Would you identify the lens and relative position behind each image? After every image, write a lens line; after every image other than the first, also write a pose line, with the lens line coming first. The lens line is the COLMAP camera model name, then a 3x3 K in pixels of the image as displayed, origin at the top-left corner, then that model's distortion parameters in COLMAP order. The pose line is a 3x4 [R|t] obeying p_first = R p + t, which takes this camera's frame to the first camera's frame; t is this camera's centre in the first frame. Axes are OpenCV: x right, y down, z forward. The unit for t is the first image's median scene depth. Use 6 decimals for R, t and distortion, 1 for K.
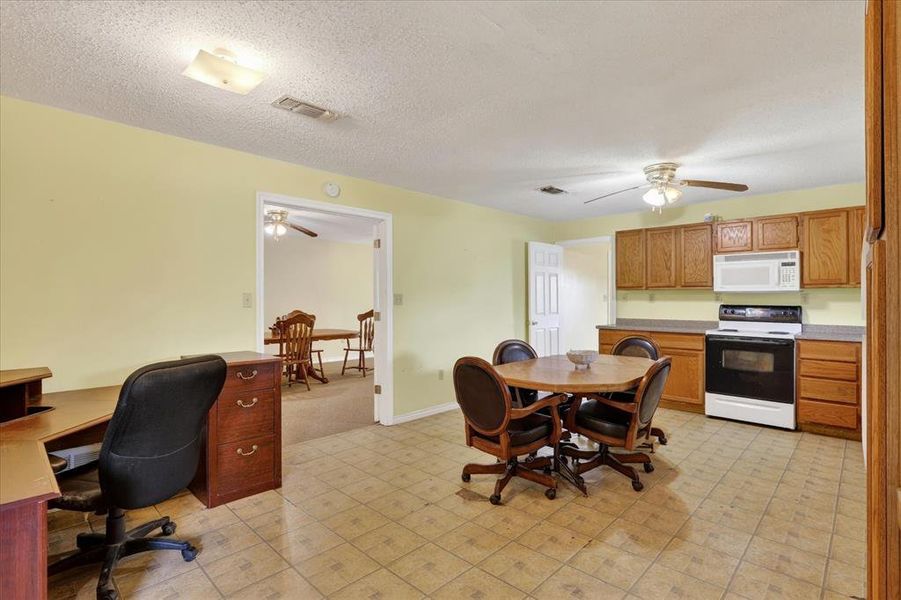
lens RADIAL K [[439.8, 0, 450.5], [0, 439.8, 300.0], [0, 0, 1]] dist [-0.030922, 0.000339]
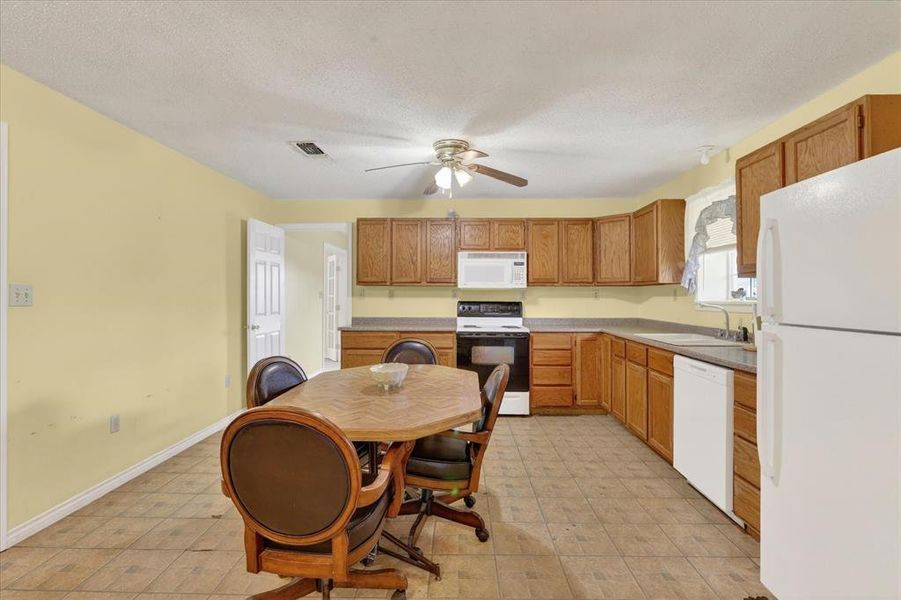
lens RADIAL K [[434.4, 0, 451.6], [0, 434.4, 294.2], [0, 0, 1]] dist [-0.013112, 0.001042]
pose [[0.733455, 0.003500, 0.679729, -0.091920], [0.000765, 0.999982, -0.005974, 0.000539], [-0.679737, 0.004902, 0.733439, 0.303682]]
